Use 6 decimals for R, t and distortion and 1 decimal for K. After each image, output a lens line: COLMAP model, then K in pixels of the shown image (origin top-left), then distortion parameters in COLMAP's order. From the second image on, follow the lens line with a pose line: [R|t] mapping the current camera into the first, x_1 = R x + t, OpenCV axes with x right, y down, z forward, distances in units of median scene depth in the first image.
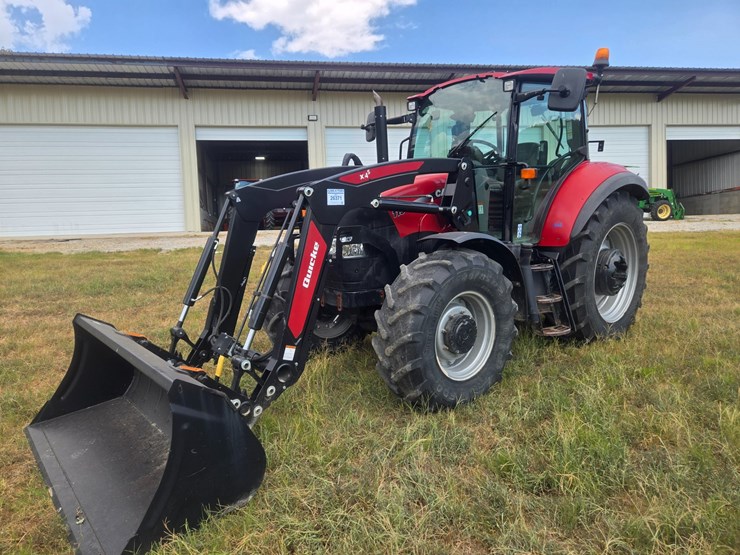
lens RADIAL K [[501.6, 0, 362.9], [0, 501.6, 280.8], [0, 0, 1]] dist [0.070146, -0.045867]
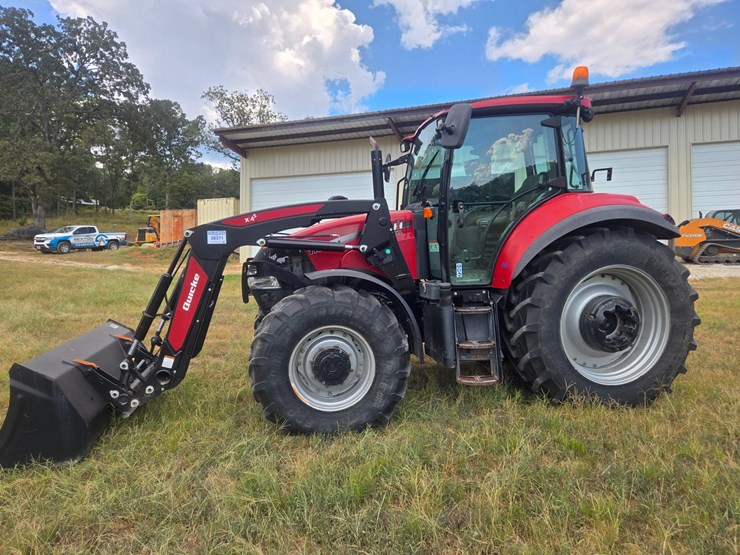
lens RADIAL K [[501.6, 0, 367.0], [0, 501.6, 281.5], [0, 0, 1]] dist [0.070146, -0.045867]
pose [[0.872128, 0.041419, -0.487522, 0.644551], [-0.070863, 0.996597, -0.042098, -0.026599], [0.484120, 0.071262, 0.872095, 0.093874]]
